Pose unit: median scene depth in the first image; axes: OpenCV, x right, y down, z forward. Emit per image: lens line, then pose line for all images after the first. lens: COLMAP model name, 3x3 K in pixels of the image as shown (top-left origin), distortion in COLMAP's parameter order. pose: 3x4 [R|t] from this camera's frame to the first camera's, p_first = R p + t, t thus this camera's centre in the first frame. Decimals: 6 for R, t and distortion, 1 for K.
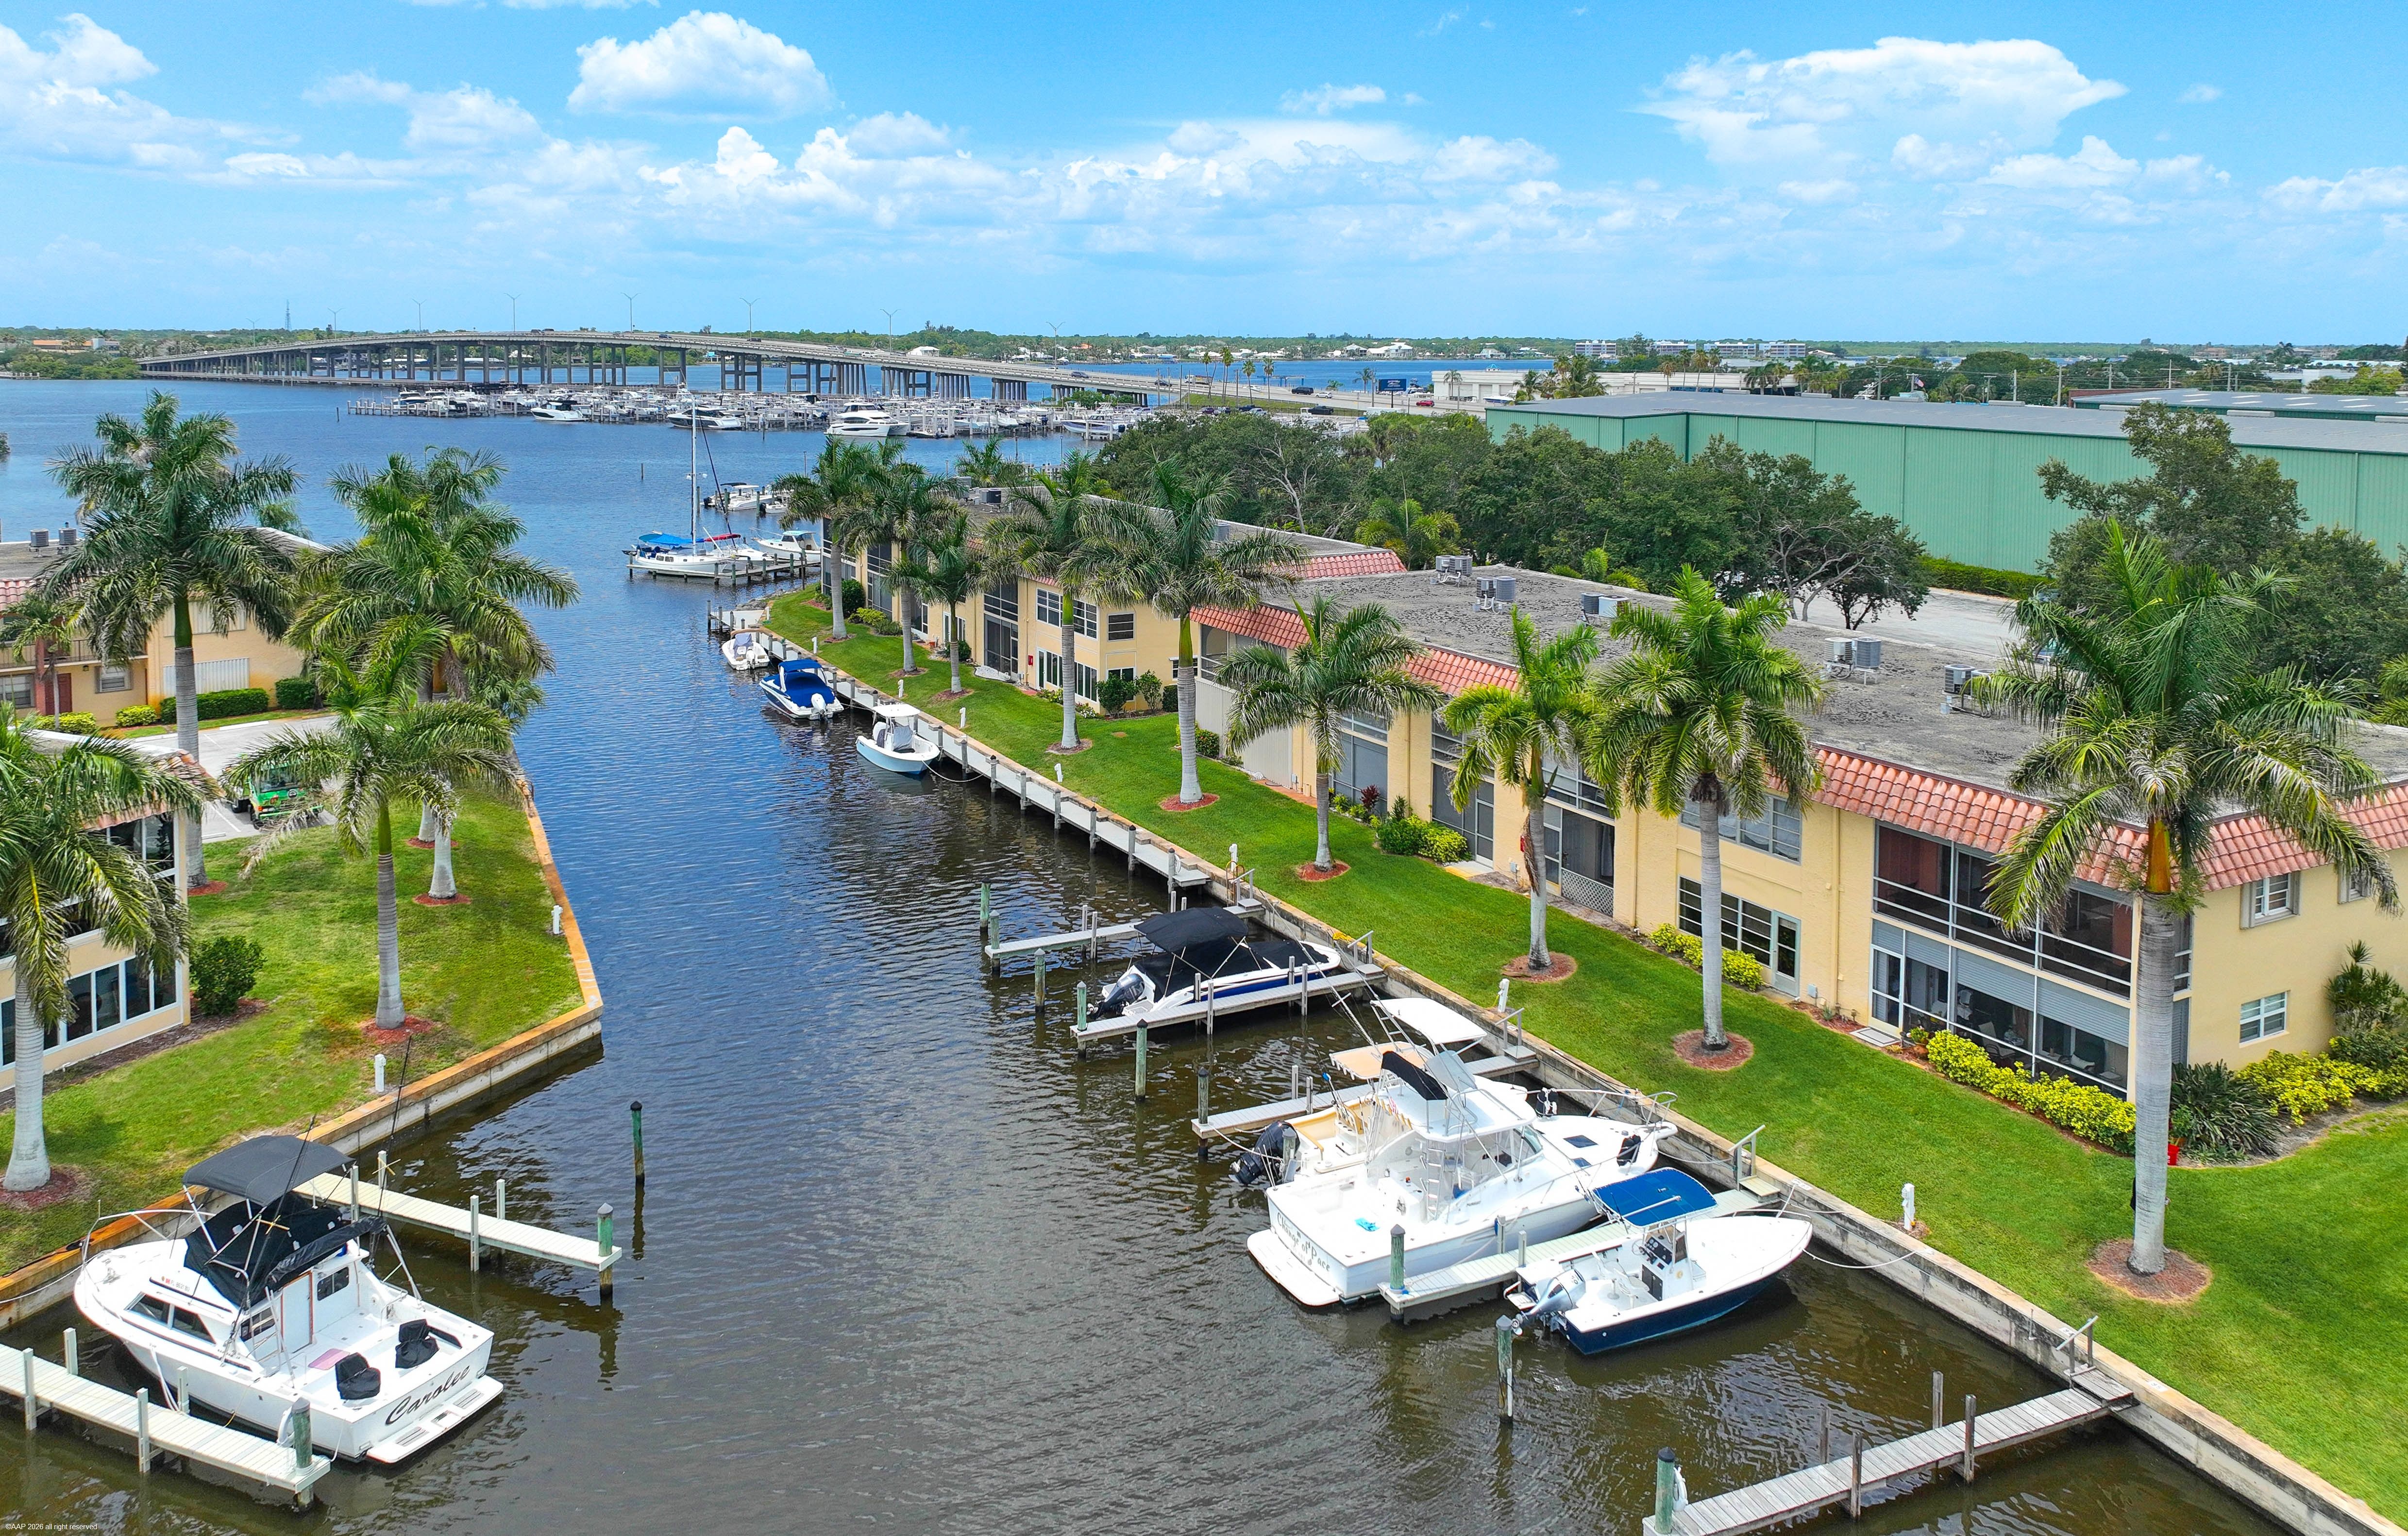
lens RADIAL K [[1841.2, 0, 1215.4], [0, 1841.2, 458.3], [0, 0, 1]] dist [-0.004797, 0.006342]
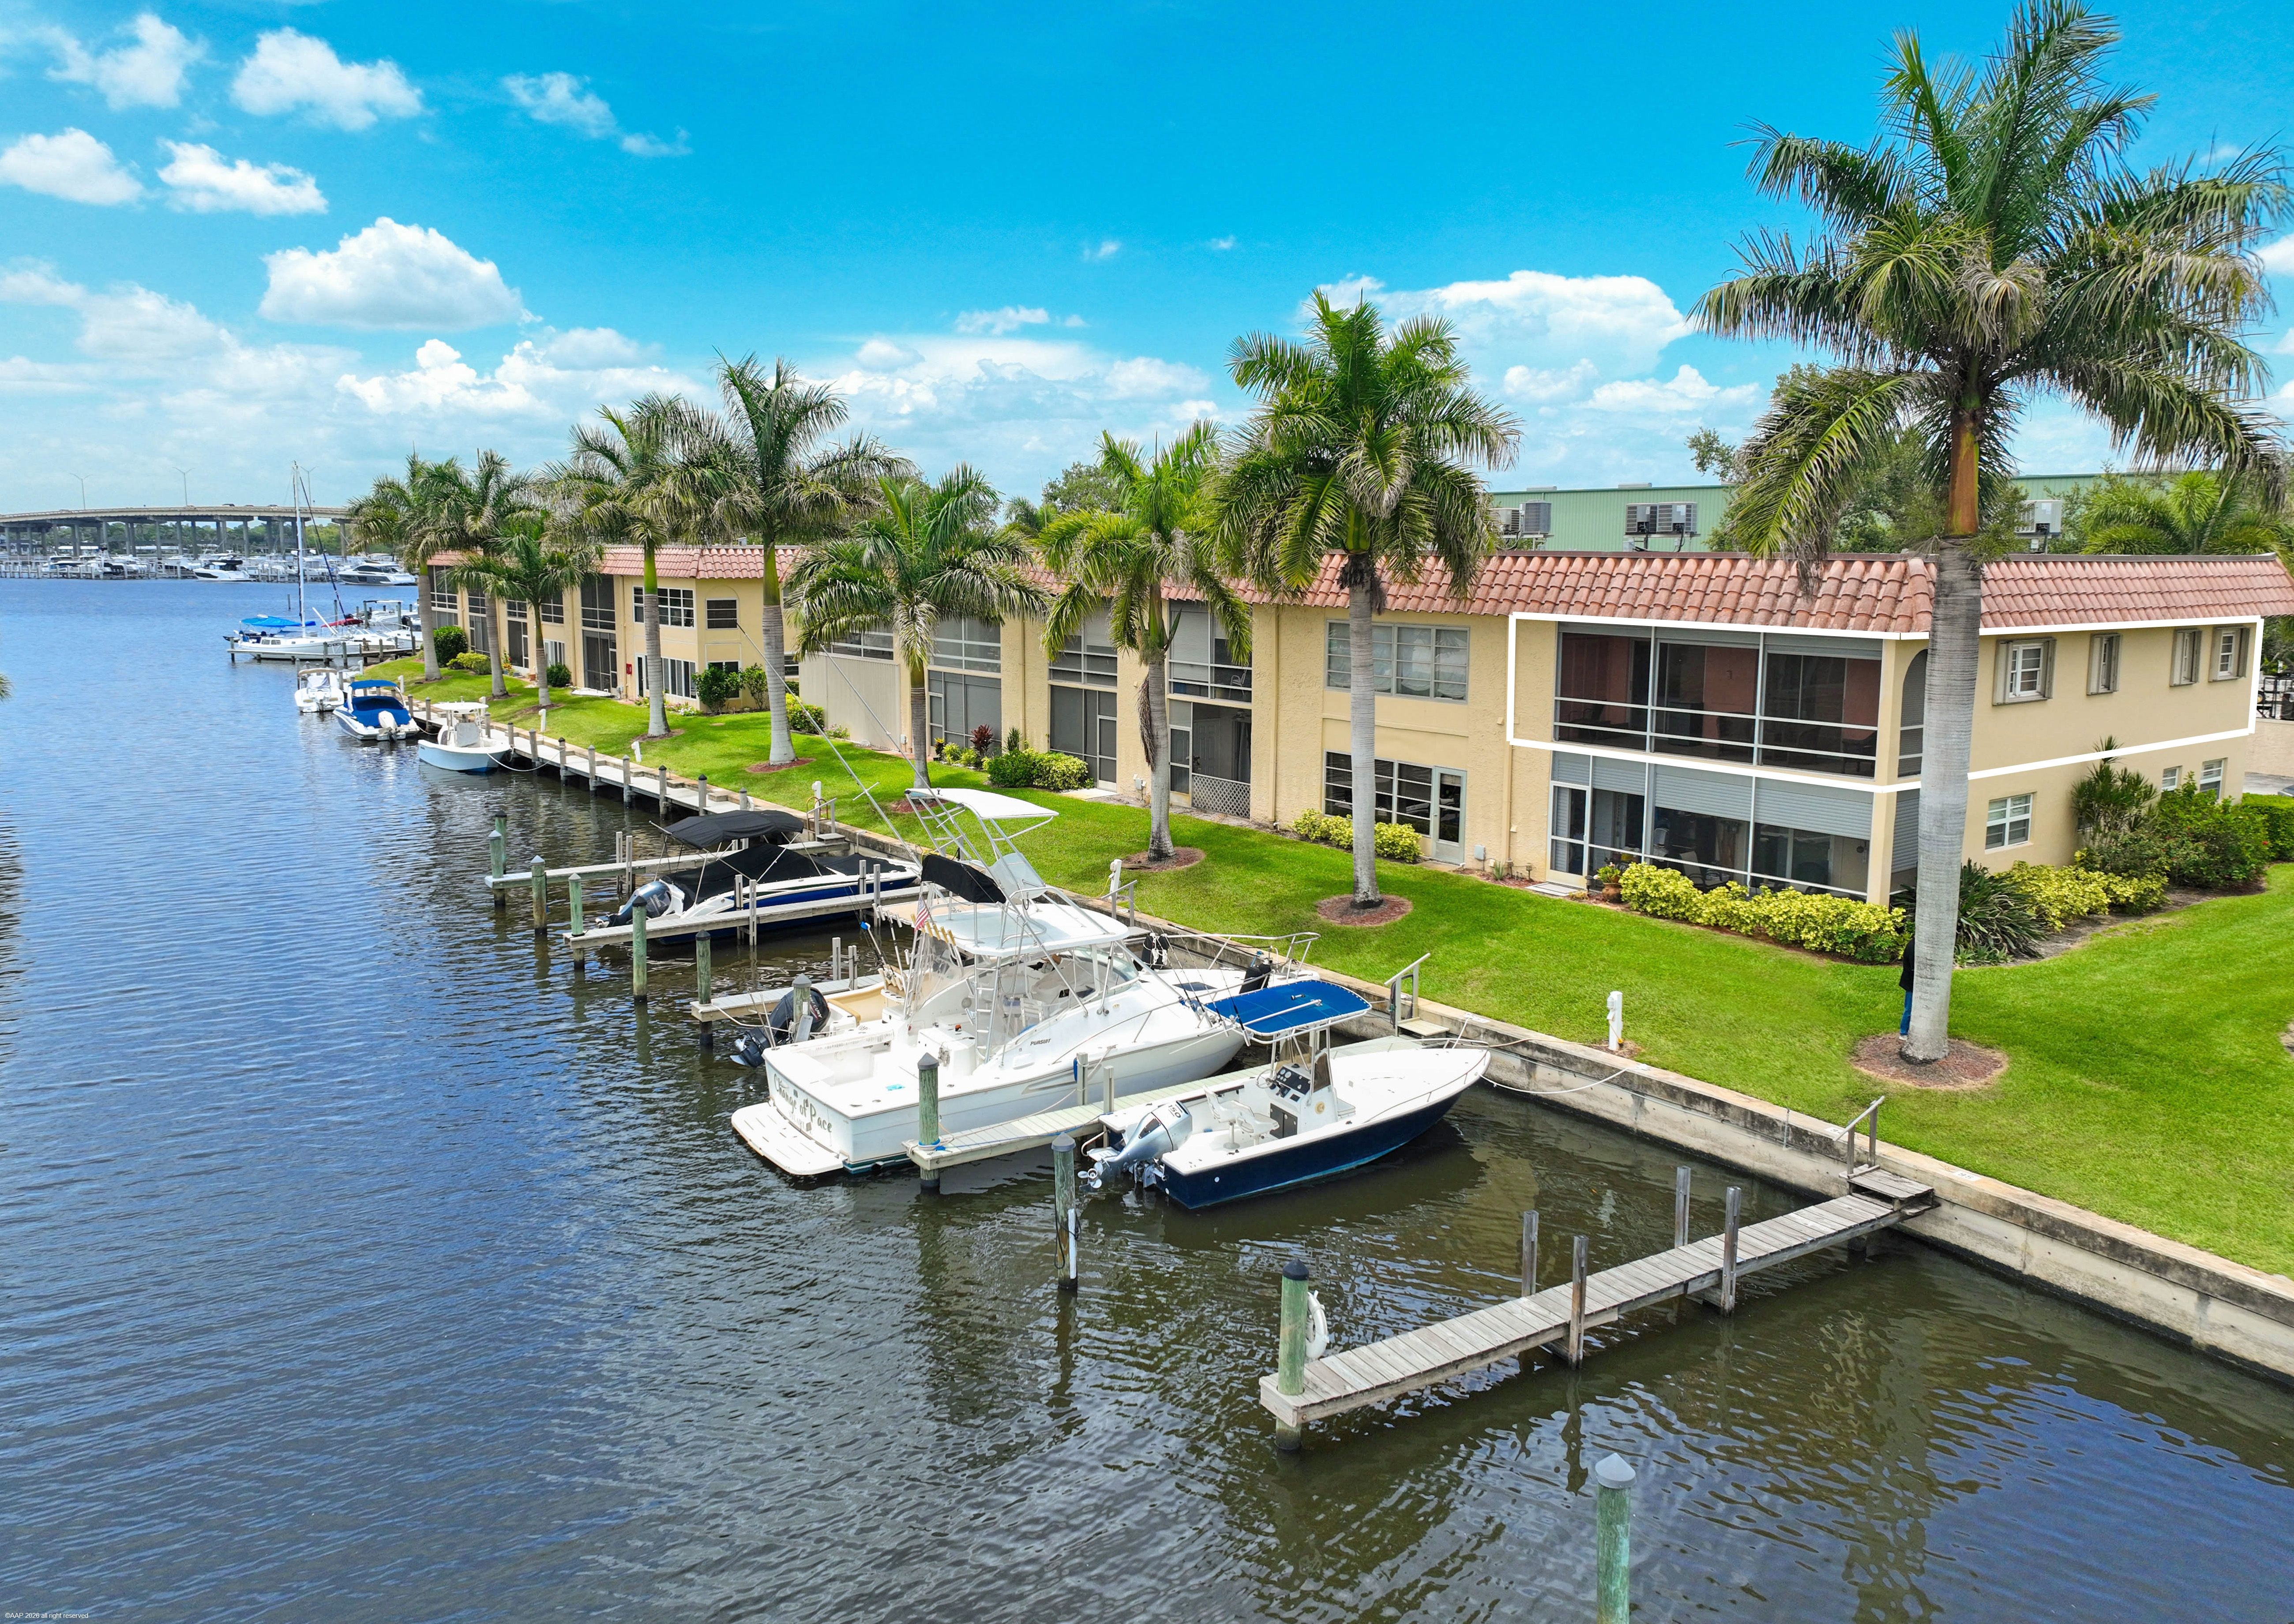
lens RADIAL K [[1637.3, 0, 1180.0], [0, 1637.3, 807.8], [0, 0, 1]] dist [0.003064, -0.004327]
pose [[0.987999, -0.017508, 0.153467, 0.084582], [0.005436, 0.996881, 0.078736, 0.232281], [-0.154367, -0.076957, 0.985012, 0.322110]]
